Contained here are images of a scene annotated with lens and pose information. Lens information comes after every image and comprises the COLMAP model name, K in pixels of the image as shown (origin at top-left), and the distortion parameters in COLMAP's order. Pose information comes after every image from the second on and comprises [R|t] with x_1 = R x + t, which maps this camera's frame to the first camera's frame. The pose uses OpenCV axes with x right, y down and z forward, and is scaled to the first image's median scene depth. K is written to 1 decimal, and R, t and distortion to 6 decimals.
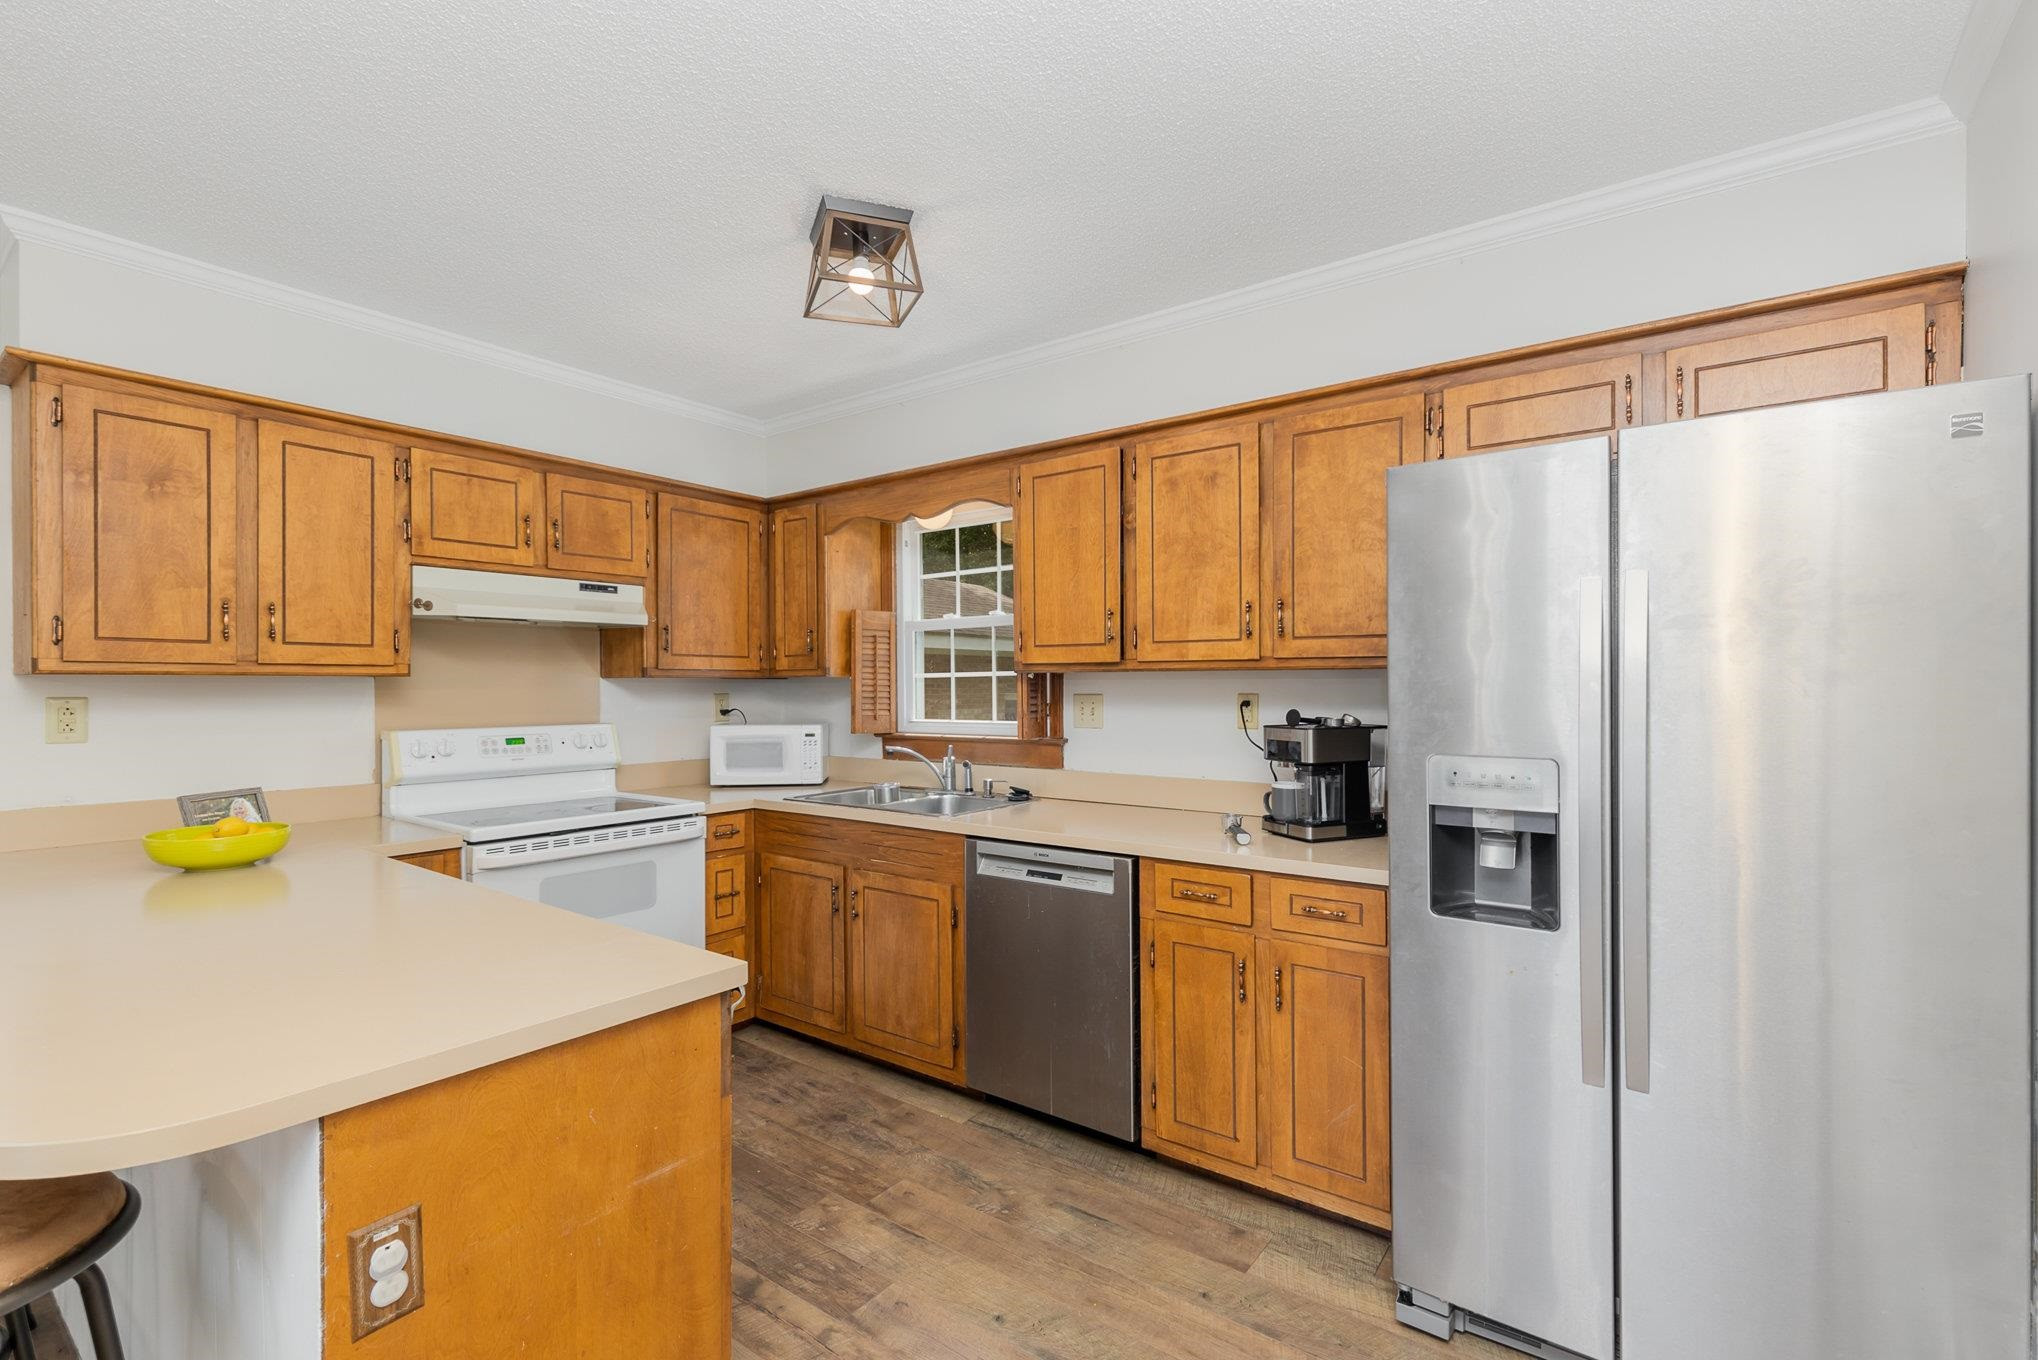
lens RADIAL K [[915.3, 0, 1013.4], [0, 915.3, 682.3], [0, 0, 1]] dist [0.013994, -0.000440]
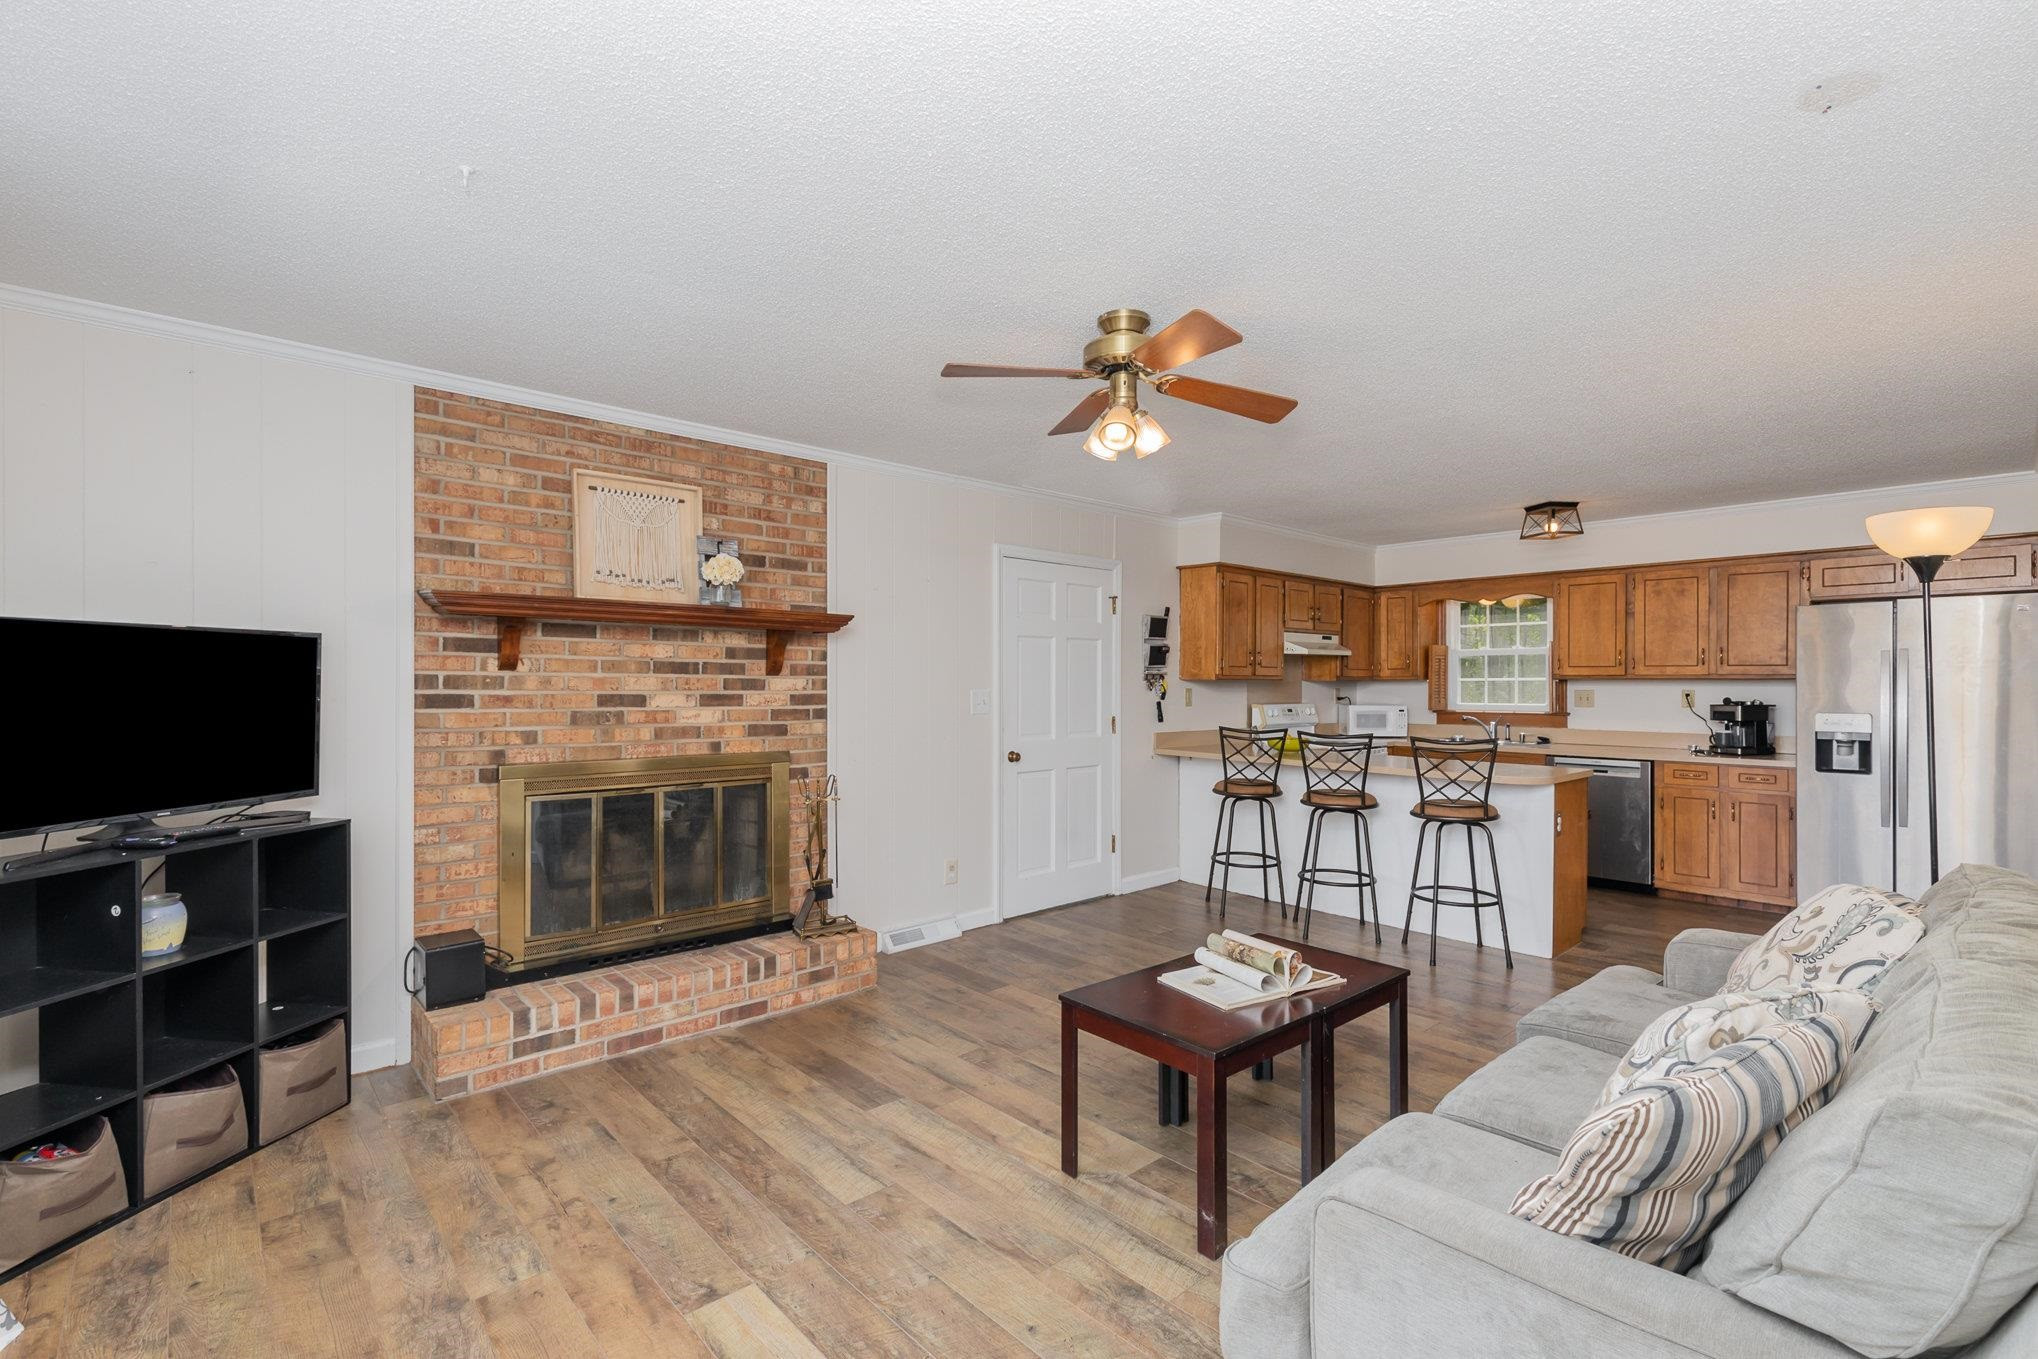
lens RADIAL K [[915.3, 0, 1028.9], [0, 915.3, 681.9], [0, 0, 1]] dist [0.013994, -0.000440]
pose [[0.985738, 0.002863, -0.168264, -0.966369], [-0.002080, 0.999986, 0.004830, -0.014827], [0.168275, -0.004411, 0.985730, -1.458649]]
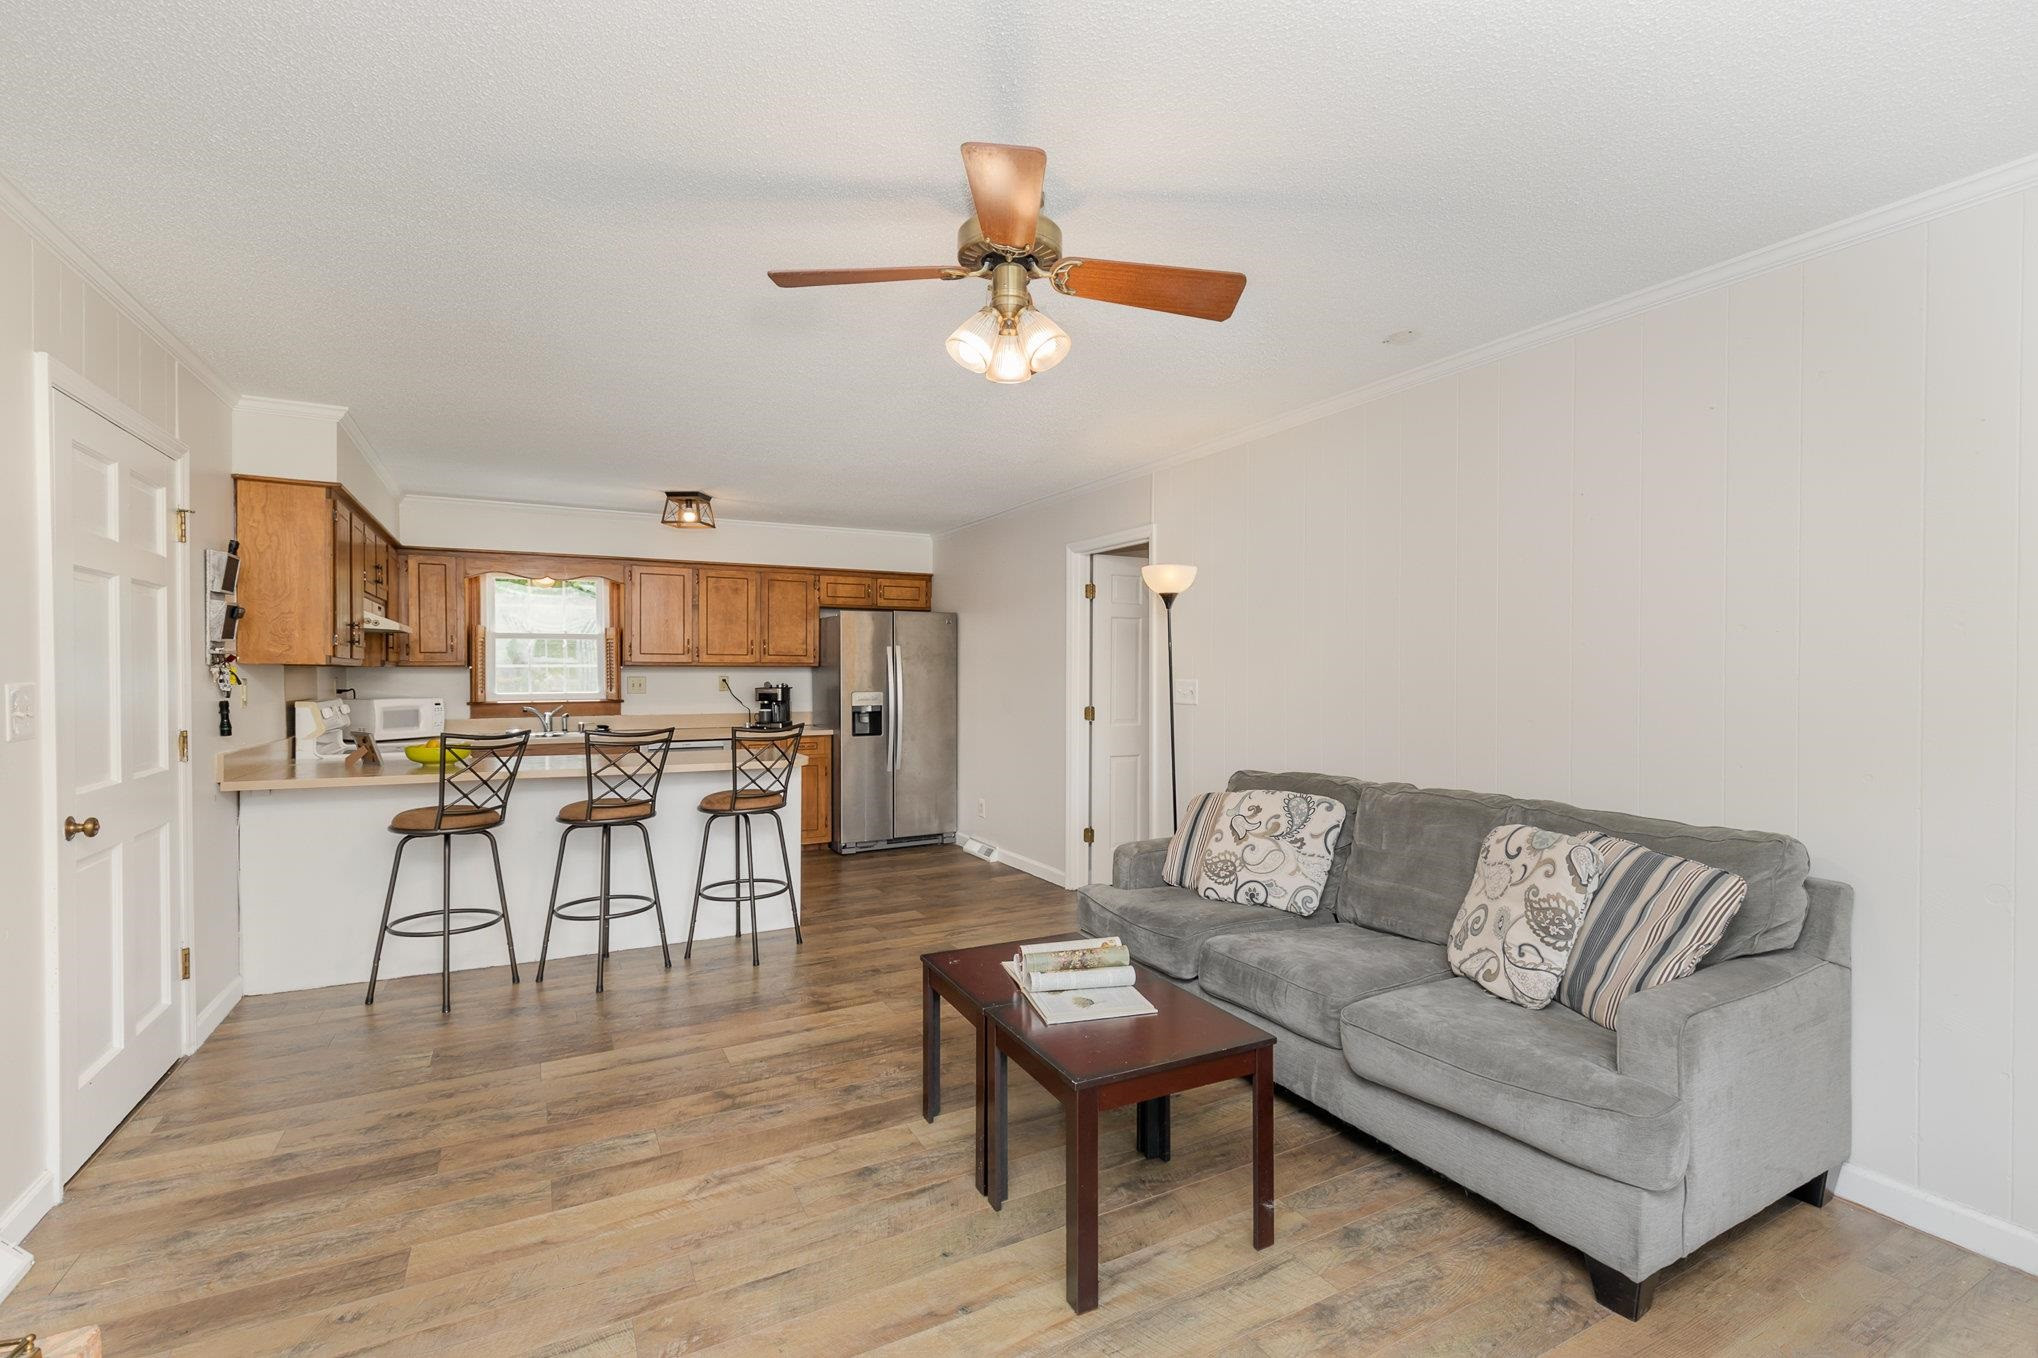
lens RADIAL K [[915.3, 0, 1025.7], [0, 915.3, 680.8], [0, 0, 1]] dist [0.013994, -0.000440]
pose [[0.414596, -0.006733, 0.909981, -1.768496], [-0.007029, 0.999919, 0.010601, -0.006988], [-0.909979, -0.010792, 0.414515, -0.772398]]
